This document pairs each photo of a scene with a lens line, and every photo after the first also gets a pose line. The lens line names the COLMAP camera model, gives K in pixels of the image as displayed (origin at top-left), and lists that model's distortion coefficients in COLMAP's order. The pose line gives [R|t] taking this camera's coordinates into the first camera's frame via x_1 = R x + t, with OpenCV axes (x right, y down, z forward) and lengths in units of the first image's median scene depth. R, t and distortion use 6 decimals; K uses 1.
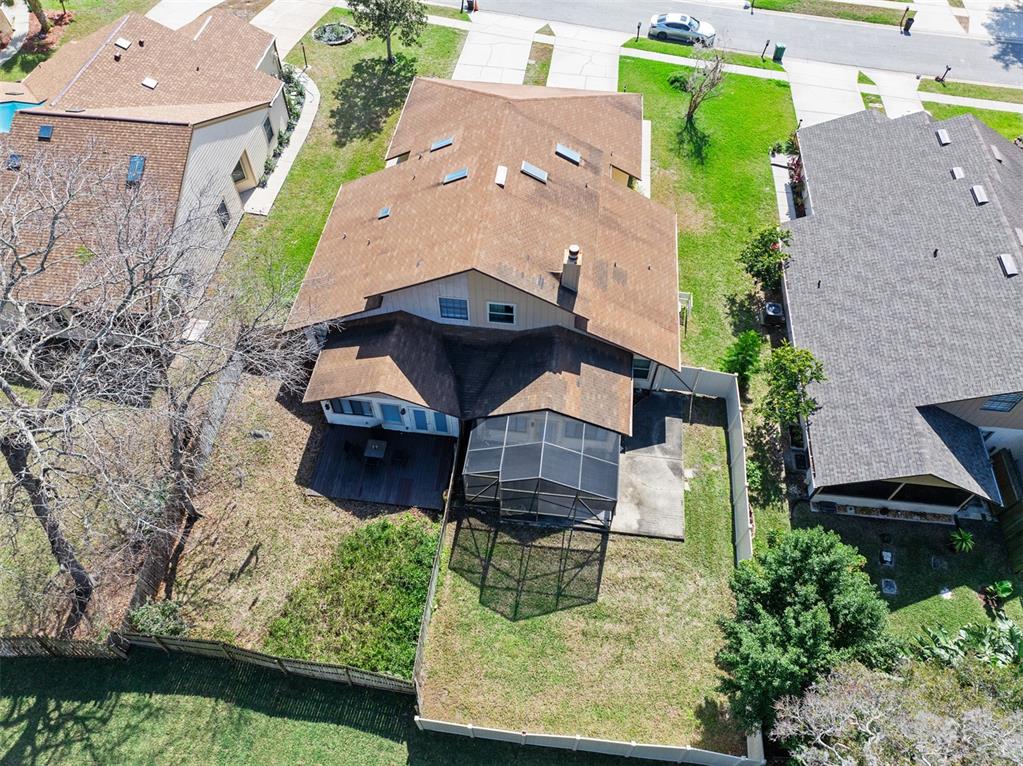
lens RADIAL K [[722.0, 0, 514.1], [0, 722.0, 383.0], [0, 0, 1]] dist [-0.051611, 0.021341]
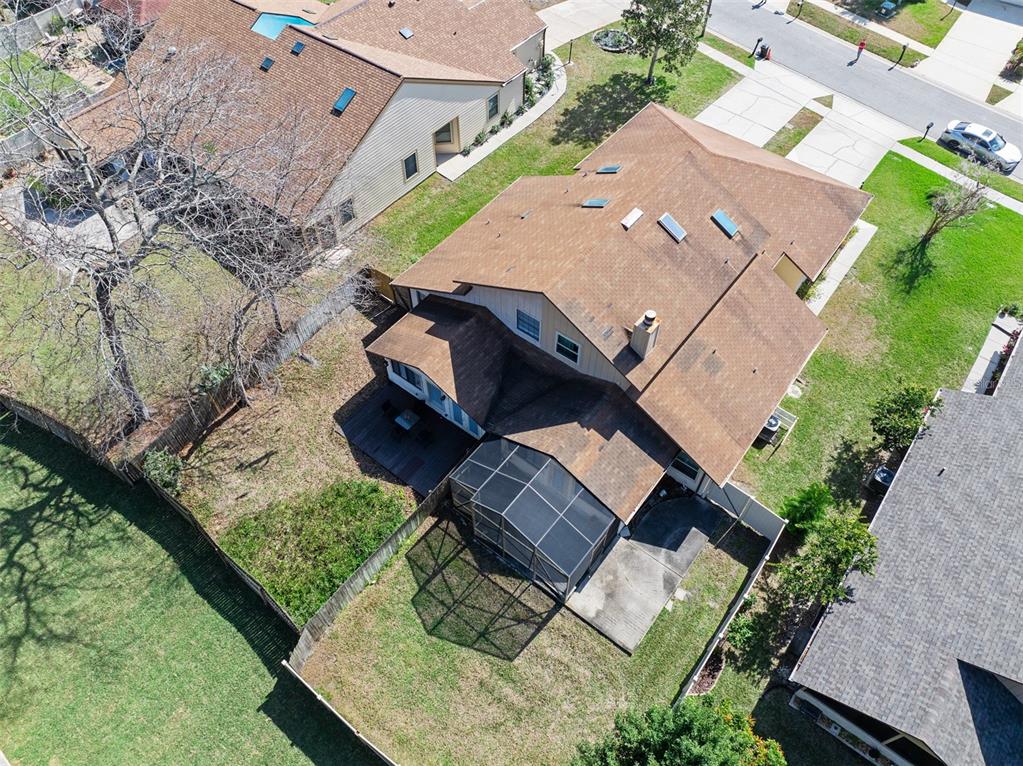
lens RADIAL K [[722.0, 0, 510.4], [0, 722.0, 382.9], [0, 0, 1]] dist [-0.051611, 0.021341]
pose [[0.853632, 0.413150, -0.317205, 0.240966], [-0.418344, 0.906620, 0.055035, -0.075294], [0.310322, 0.085721, 0.946759, 0.063727]]
